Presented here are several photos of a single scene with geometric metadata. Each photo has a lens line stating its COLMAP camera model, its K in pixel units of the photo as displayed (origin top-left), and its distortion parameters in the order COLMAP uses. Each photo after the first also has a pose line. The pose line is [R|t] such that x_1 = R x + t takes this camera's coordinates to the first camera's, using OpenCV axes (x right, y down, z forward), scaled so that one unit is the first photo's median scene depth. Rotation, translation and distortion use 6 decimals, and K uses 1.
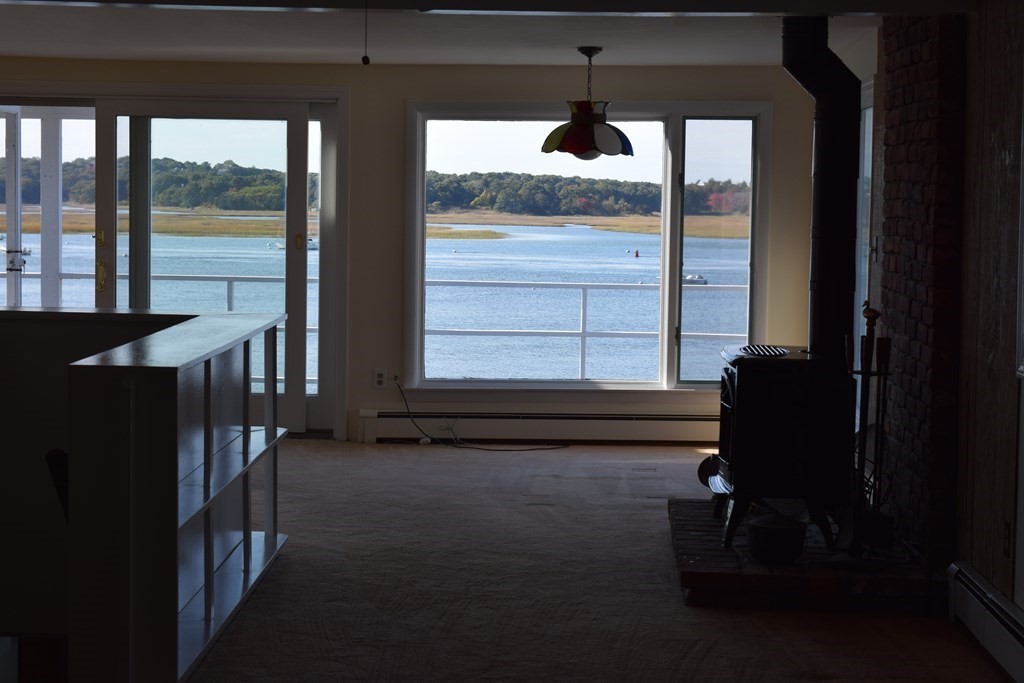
lens RADIAL K [[1934.3, 0, 512.3], [0, 1934.3, 340.5], [0, 0, 1]] dist [0.056112, 0.000000]
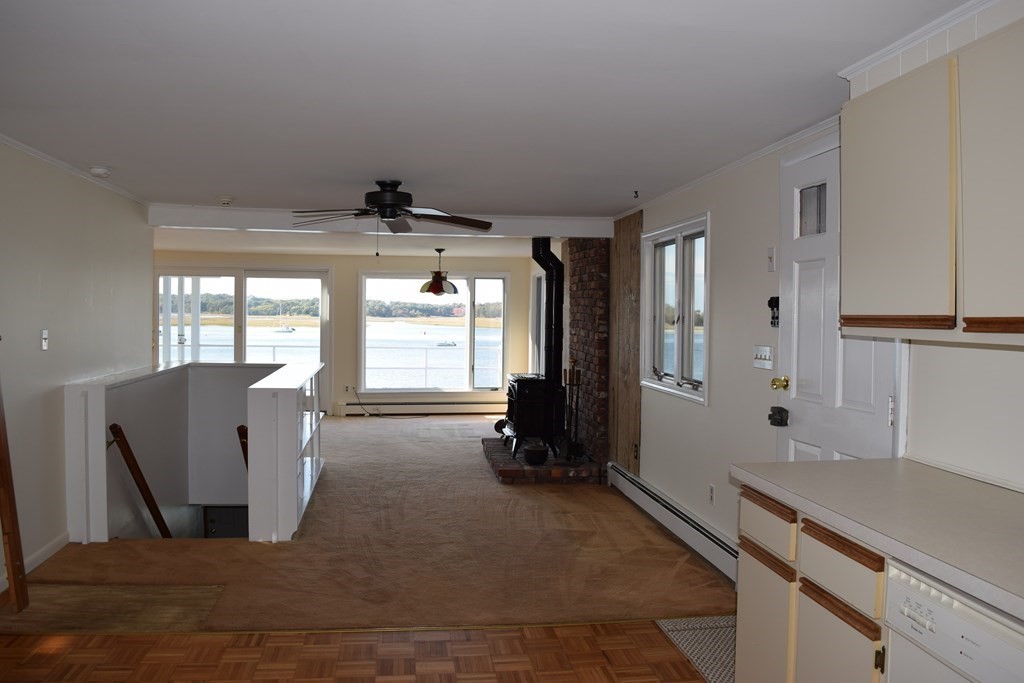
lens RADIAL K [[795.8, 0, 513.4], [0, 795.8, 340.9], [0, 0, 1]] dist [-0.092863, 0.021915]
pose [[0.984541, -0.007110, 0.175011, -0.043192], [0.013173, 0.999352, -0.033506, -0.003762], [-0.174659, 0.035293, 0.983996, 0.022567]]
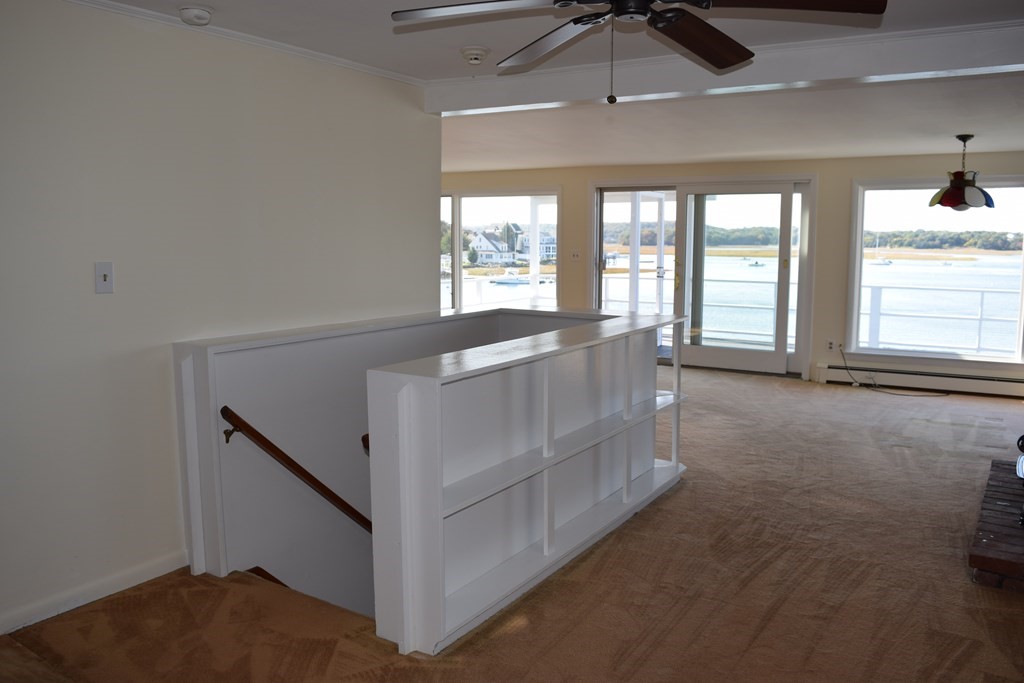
lens RADIAL K [[795.8, 0, 520.6], [0, 795.8, 337.9], [0, 0, 1]] dist [-0.092863, 0.021915]
pose [[0.857800, 0.049388, -0.511606, 0.057360], [-0.025743, 0.998252, 0.053203, -0.018942], [0.513339, -0.032467, 0.857571, 0.314924]]
